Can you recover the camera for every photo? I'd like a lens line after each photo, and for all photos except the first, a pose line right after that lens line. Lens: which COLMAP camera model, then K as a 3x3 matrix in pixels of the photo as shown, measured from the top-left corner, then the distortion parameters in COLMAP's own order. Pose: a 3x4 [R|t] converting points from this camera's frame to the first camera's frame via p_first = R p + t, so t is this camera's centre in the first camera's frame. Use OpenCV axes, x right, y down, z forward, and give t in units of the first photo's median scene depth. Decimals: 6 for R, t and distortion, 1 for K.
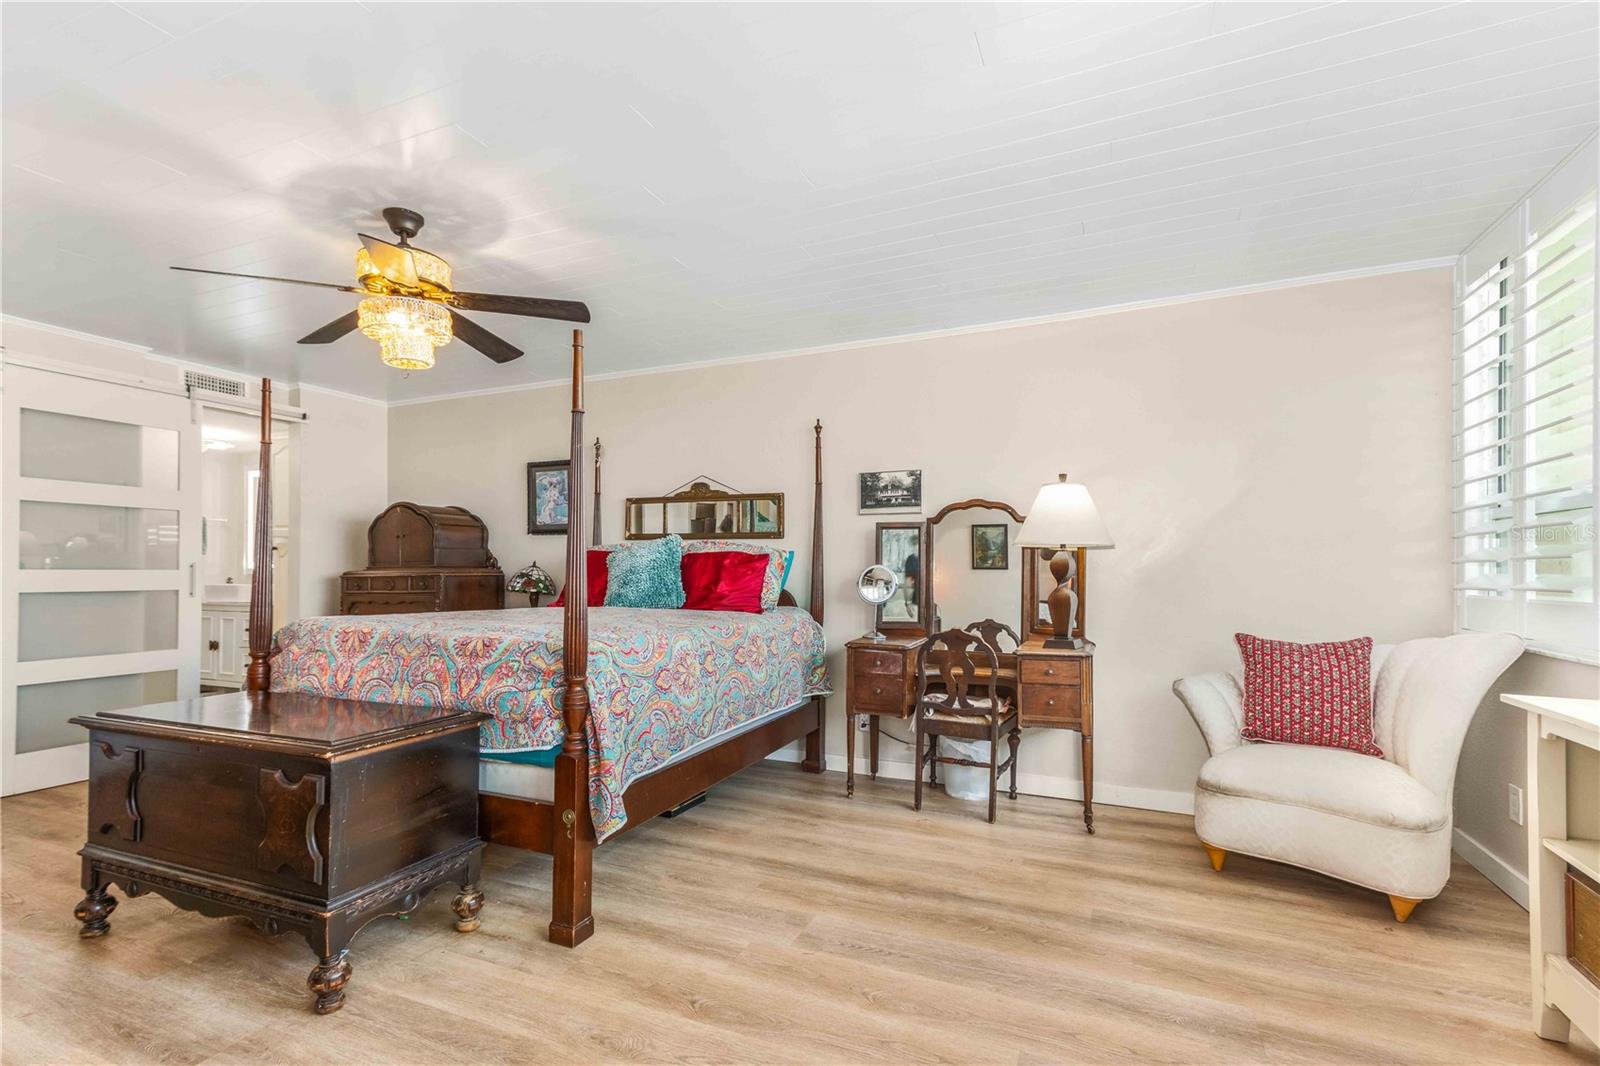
lens RADIAL K [[745.8, 0, 793.3], [0, 745.8, 565.7], [0, 0, 1]] dist [0.015465, 0.001260]
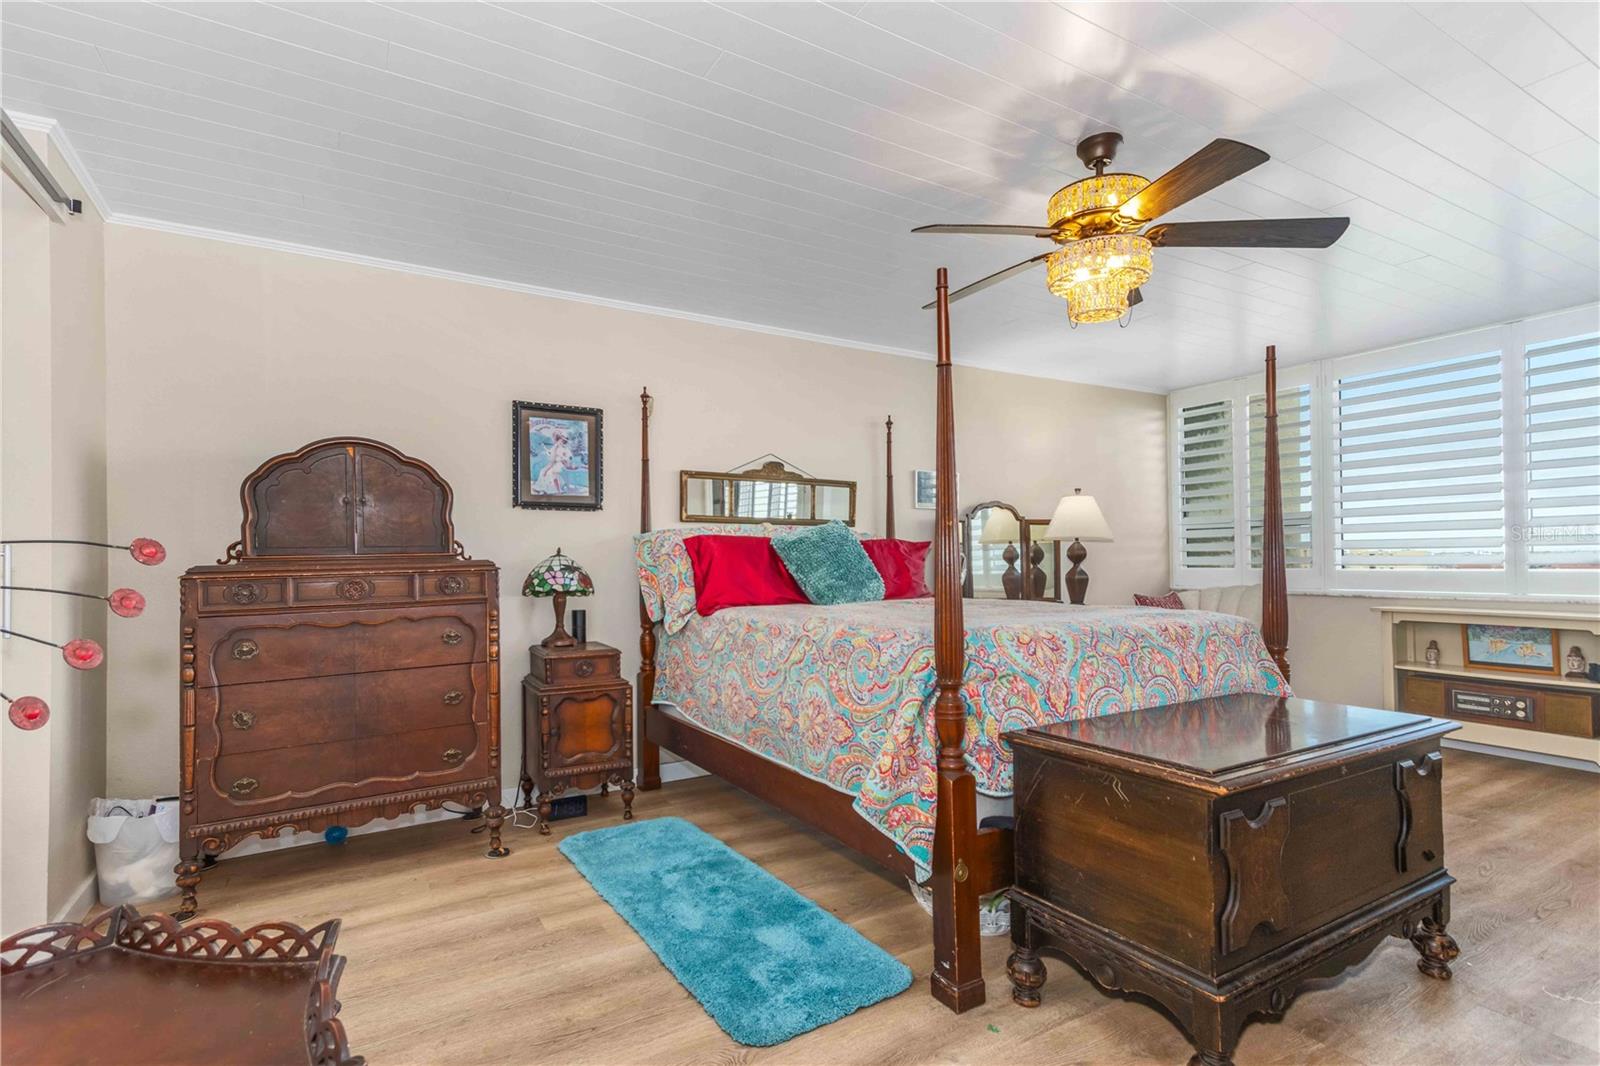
lens RADIAL K [[745.8, 0, 759.2], [0, 745.8, 559.1], [0, 0, 1]] dist [0.015465, 0.001260]
pose [[0.591719, -0.008466, 0.806100, -0.810502], [0.001176, 0.999953, 0.009638, -0.002145], [-0.806143, -0.004756, 0.591701, 0.452909]]
